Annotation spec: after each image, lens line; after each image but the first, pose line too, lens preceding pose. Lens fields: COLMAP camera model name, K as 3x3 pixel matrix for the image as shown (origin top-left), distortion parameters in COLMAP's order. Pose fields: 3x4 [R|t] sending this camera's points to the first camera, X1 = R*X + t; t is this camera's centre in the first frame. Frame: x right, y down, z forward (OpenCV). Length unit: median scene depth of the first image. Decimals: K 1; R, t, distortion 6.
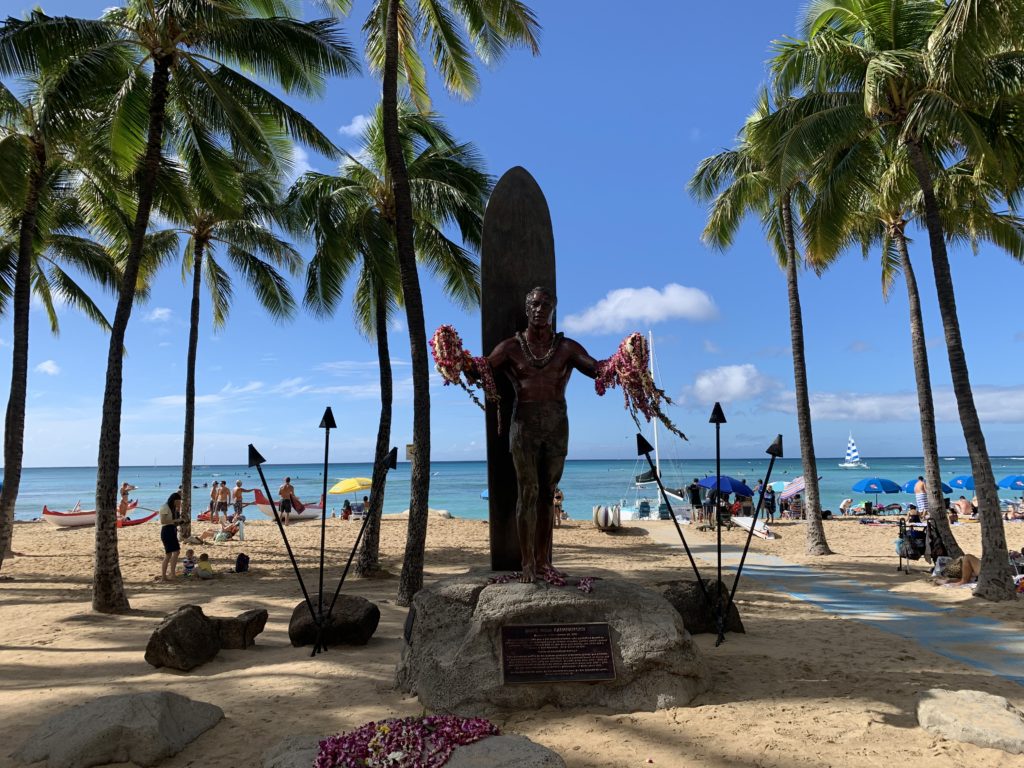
lens RADIAL K [[775.7, 0, 512.0], [0, 775.7, 384.0], [0, 0, 1]] dist [0.095876, -0.148562]
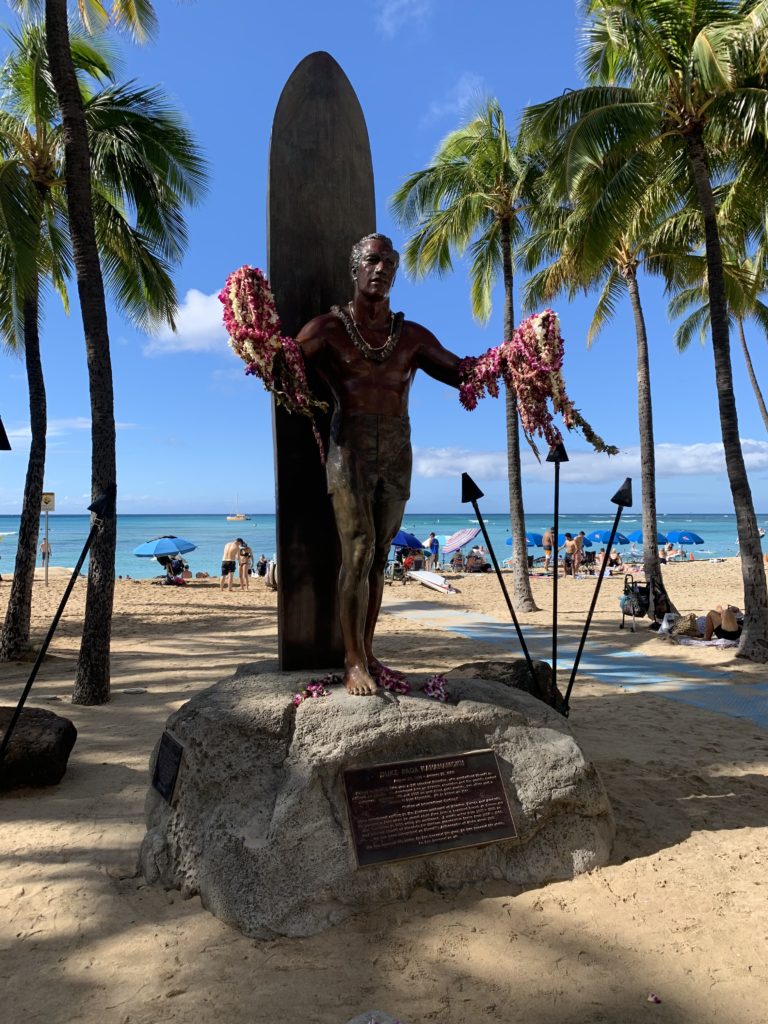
lens RADIAL K [[775.7, 0, 384.0], [0, 775.7, 512.0], [0, 0, 1]] dist [0.095876, -0.148562]
pose [[0.954646, 0.011054, 0.297540, -0.152596], [-0.038848, 0.995392, 0.087662, 0.046617], [-0.295200, -0.095245, 0.950676, 0.384569]]
